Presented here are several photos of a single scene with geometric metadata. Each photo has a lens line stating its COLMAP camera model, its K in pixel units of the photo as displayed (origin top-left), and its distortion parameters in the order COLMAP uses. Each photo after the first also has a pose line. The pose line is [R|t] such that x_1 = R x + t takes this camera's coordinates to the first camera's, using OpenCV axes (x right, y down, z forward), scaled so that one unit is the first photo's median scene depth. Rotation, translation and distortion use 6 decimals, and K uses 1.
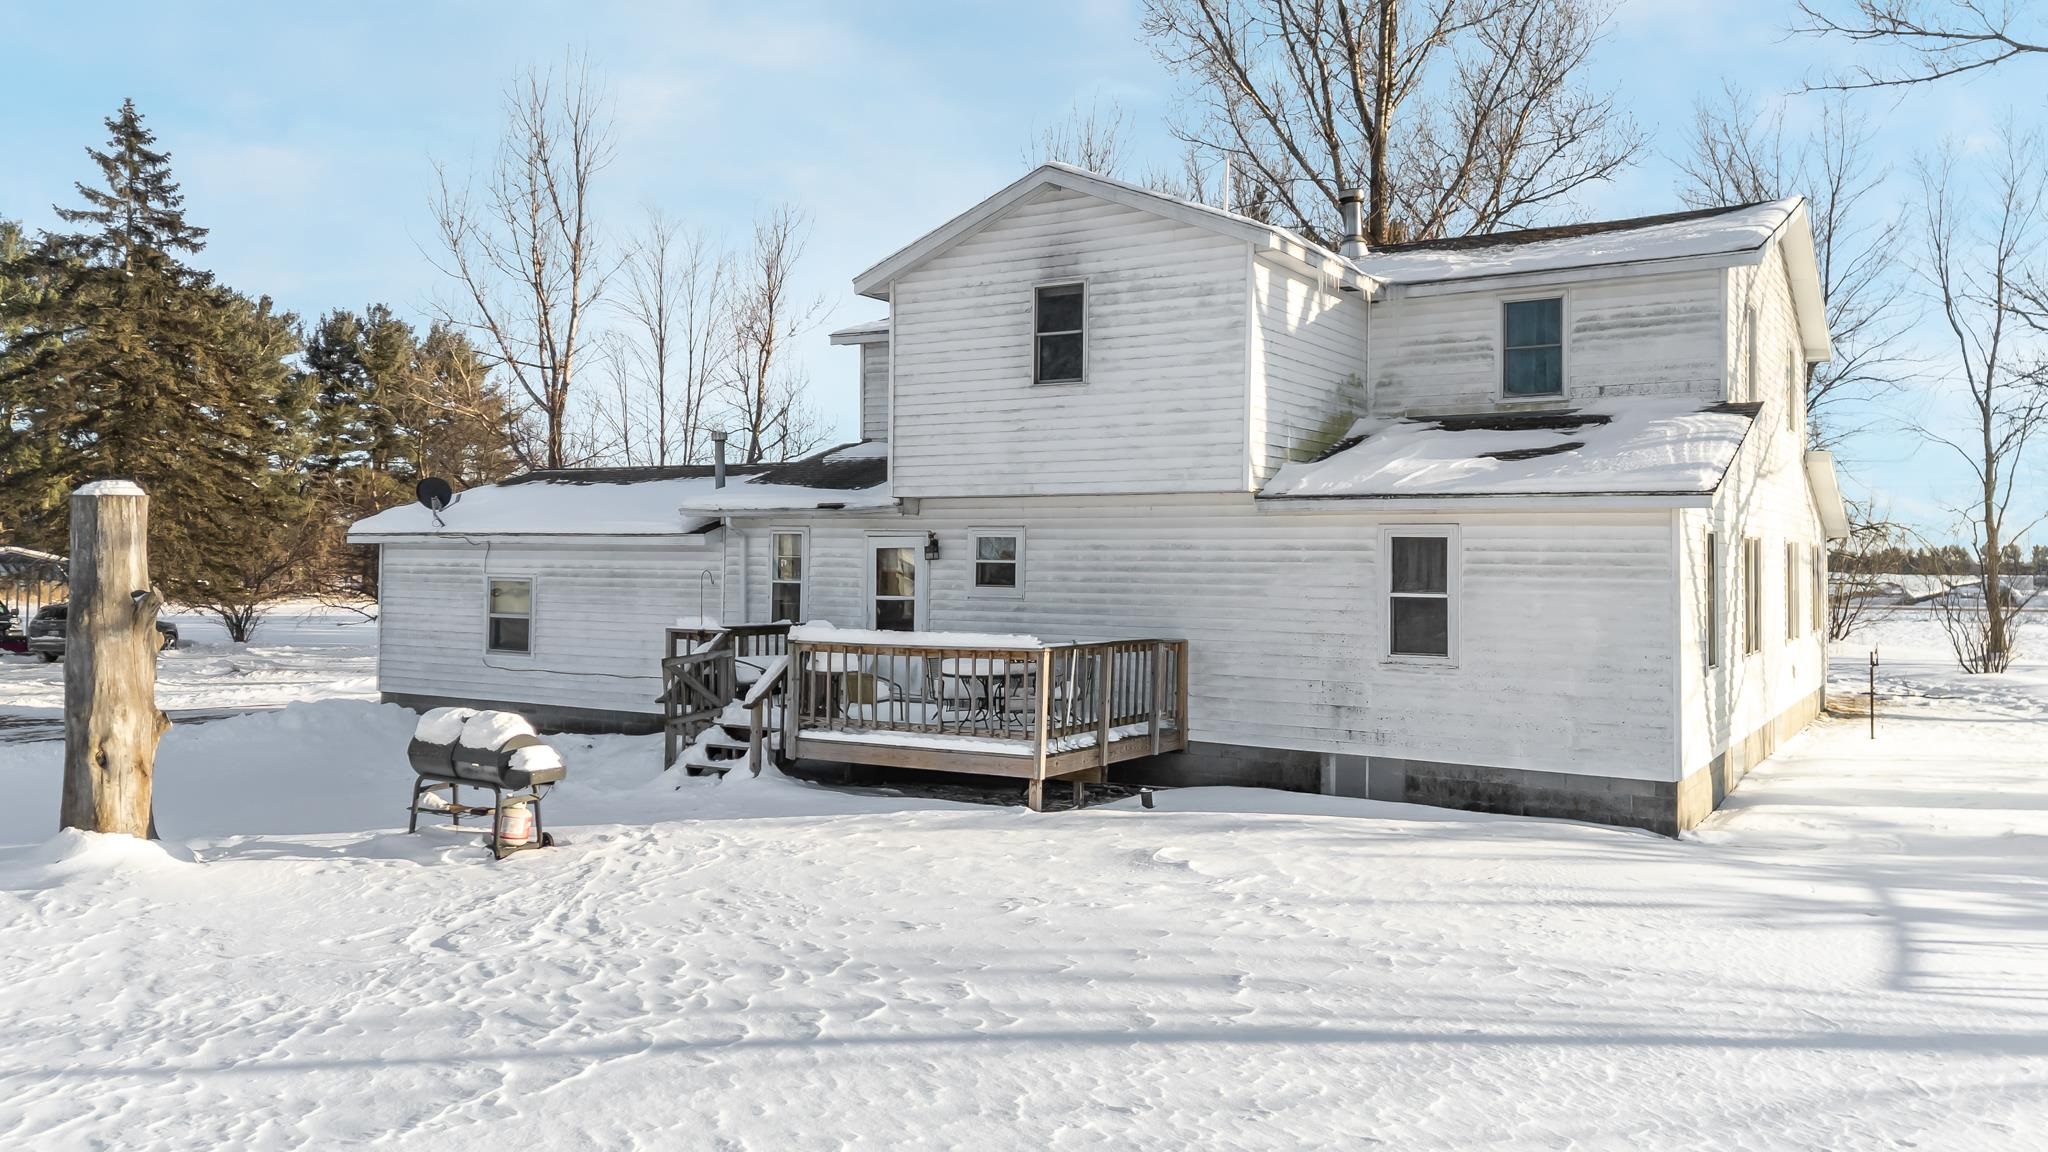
lens RADIAL K [[1499.1, 0, 1029.3], [0, 1499.1, 522.5], [0, 0, 1]] dist [0.068835, -0.016026]
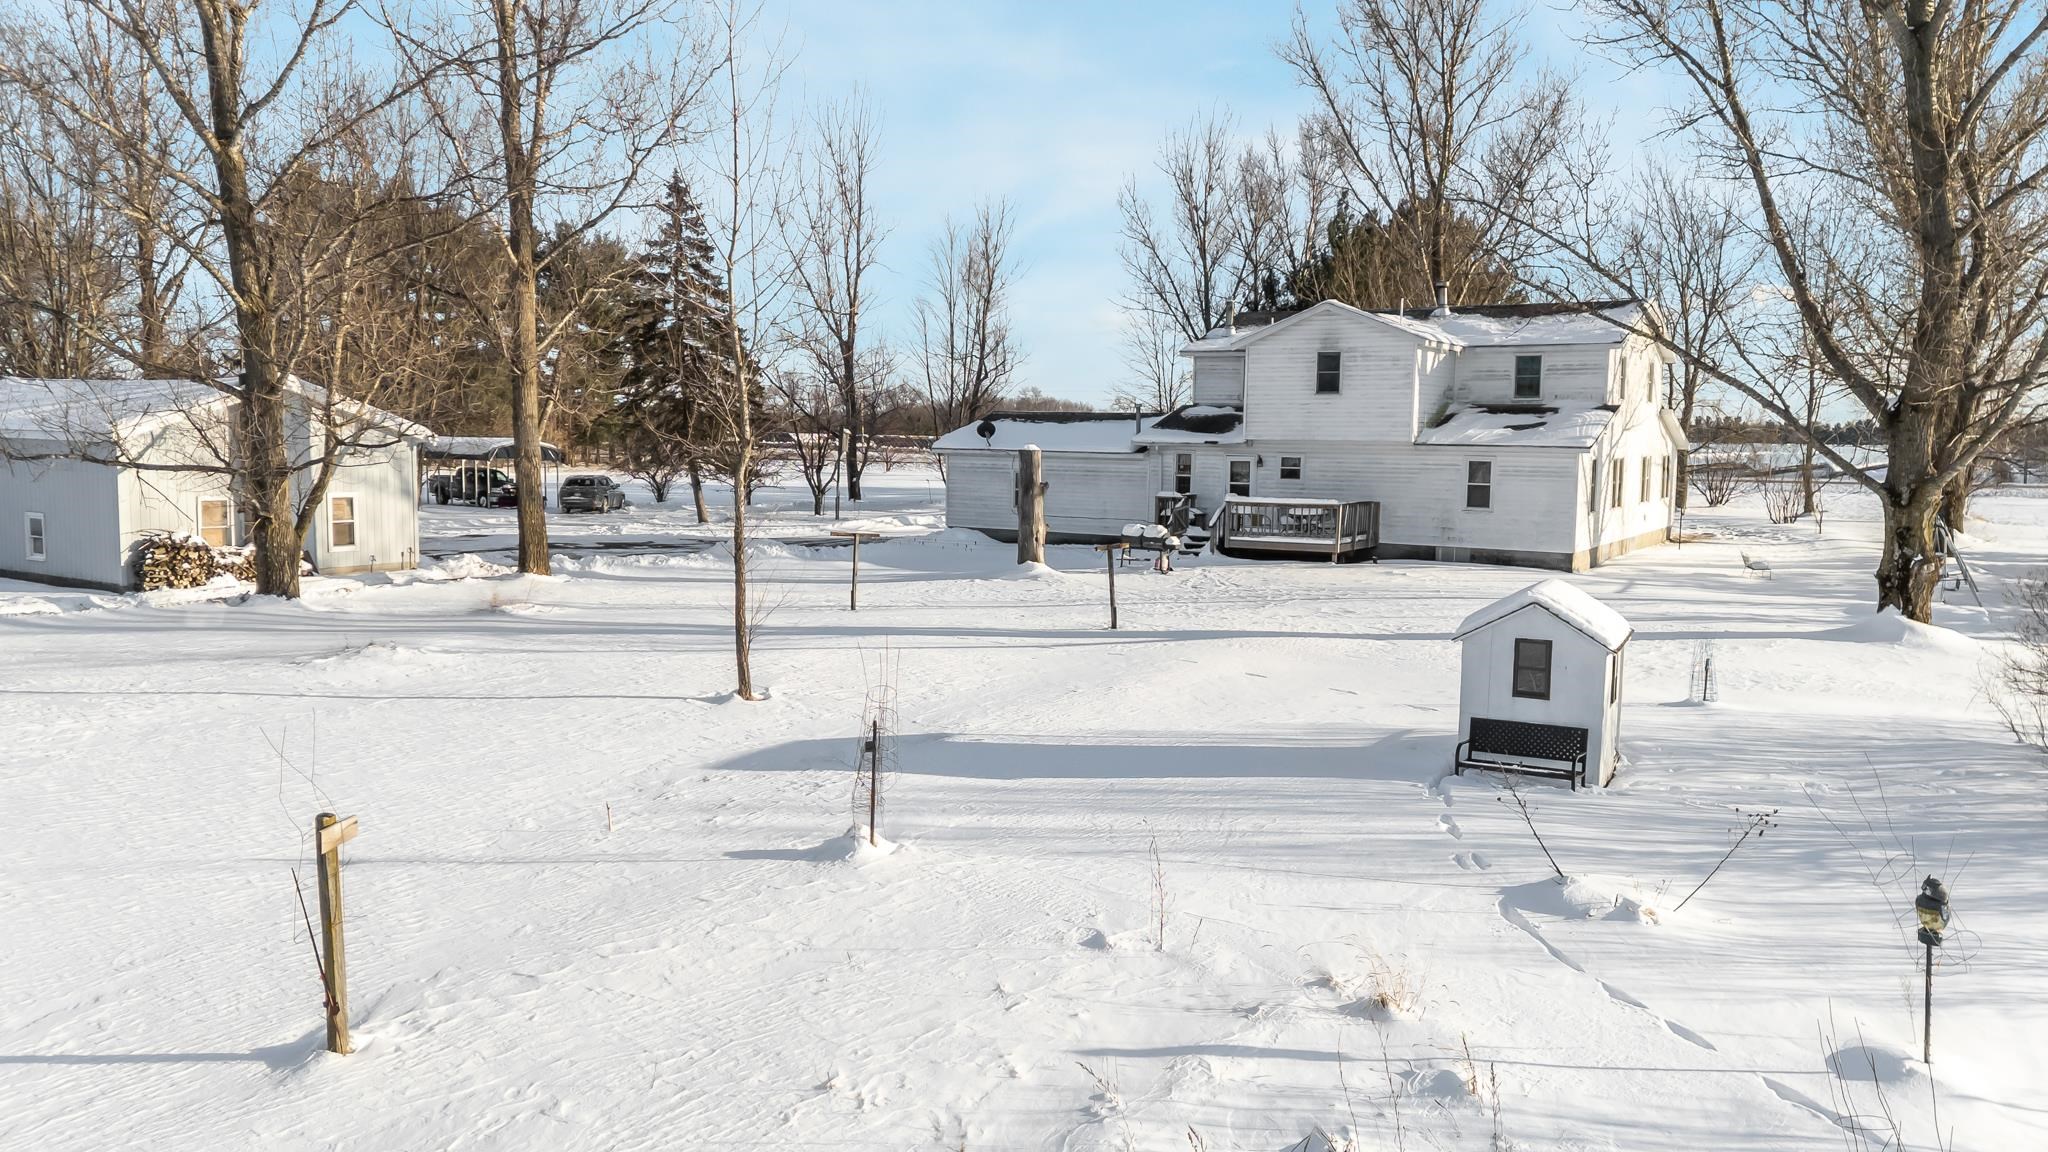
lens RADIAL K [[1499.1, 0, 1025.1], [0, 1499.1, 578.9], [0, 0, 1]] dist [0.068835, -0.016026]
pose [[0.999954, 0.003361, 0.008937, -0.496403], [-0.004461, 0.992014, 0.126046, -0.103378], [-0.008442, -0.126080, 0.991984, -1.444670]]
